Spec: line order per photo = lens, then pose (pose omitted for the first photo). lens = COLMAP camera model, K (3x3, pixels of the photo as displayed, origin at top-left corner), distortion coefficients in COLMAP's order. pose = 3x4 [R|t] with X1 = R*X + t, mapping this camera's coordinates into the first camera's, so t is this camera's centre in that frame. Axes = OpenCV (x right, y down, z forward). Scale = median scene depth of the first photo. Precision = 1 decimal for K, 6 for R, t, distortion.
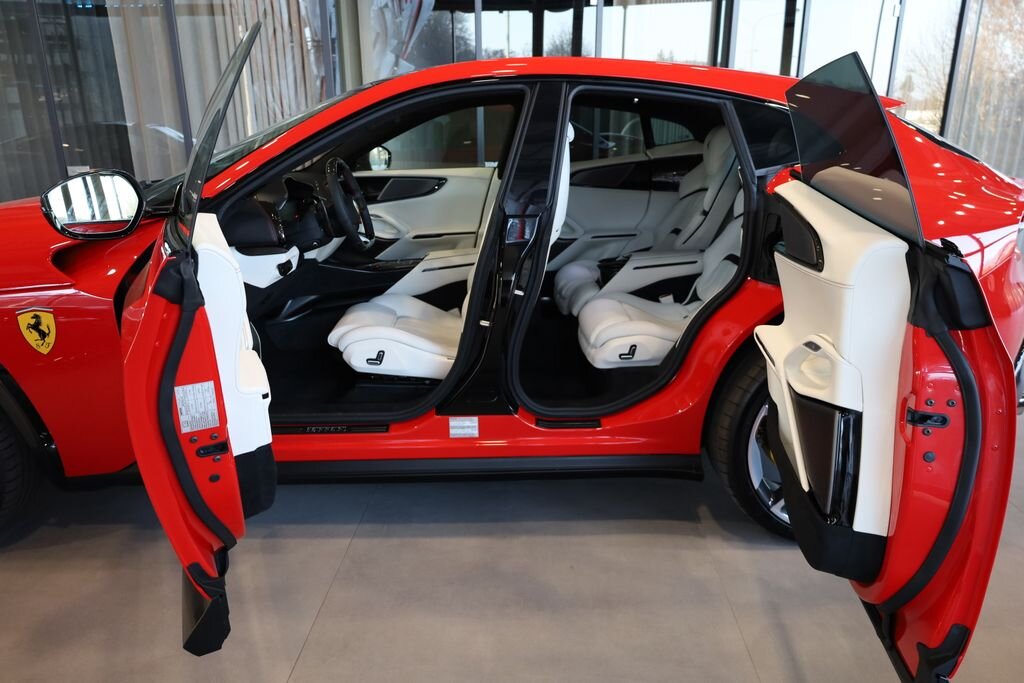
lens RADIAL K [[702.6, 0, 510.8], [0, 702.6, 339.8], [0, 0, 1]] dist [-0.005108, -0.005248]
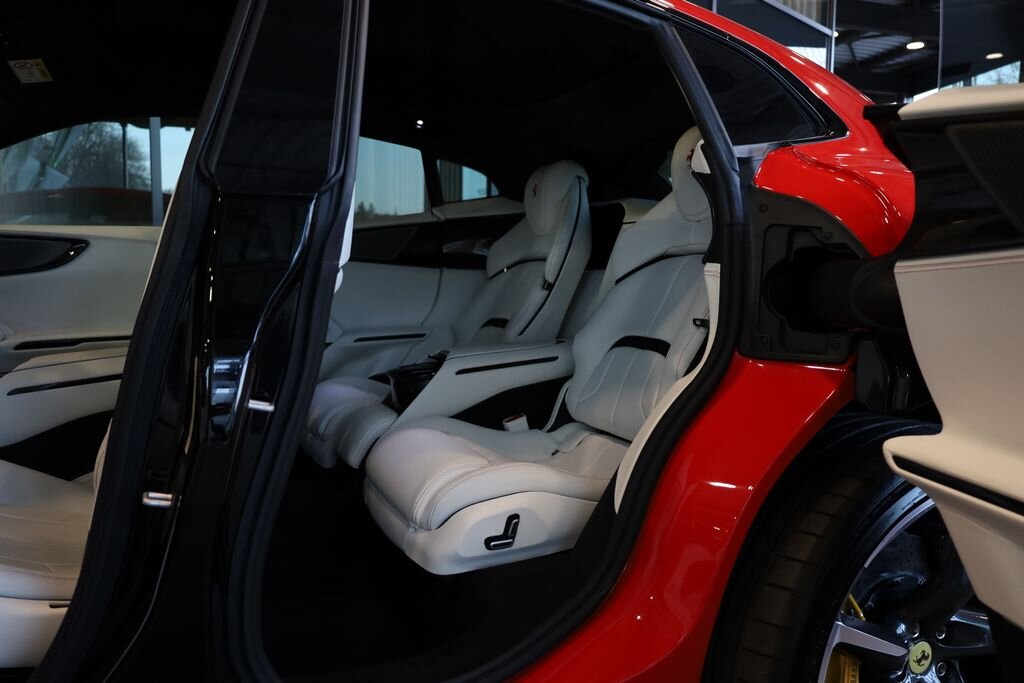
lens RADIAL K [[754.4, 0, 510.5], [0, 754.4, 334.4], [0, 0, 1]] dist [0.000980, 0.007352]
pose [[0.925193, -0.016070, 0.379157, -0.012529], [0.097027, 0.975913, -0.195395, -0.010149], [-0.366884, 0.217566, 0.904467, 0.445969]]
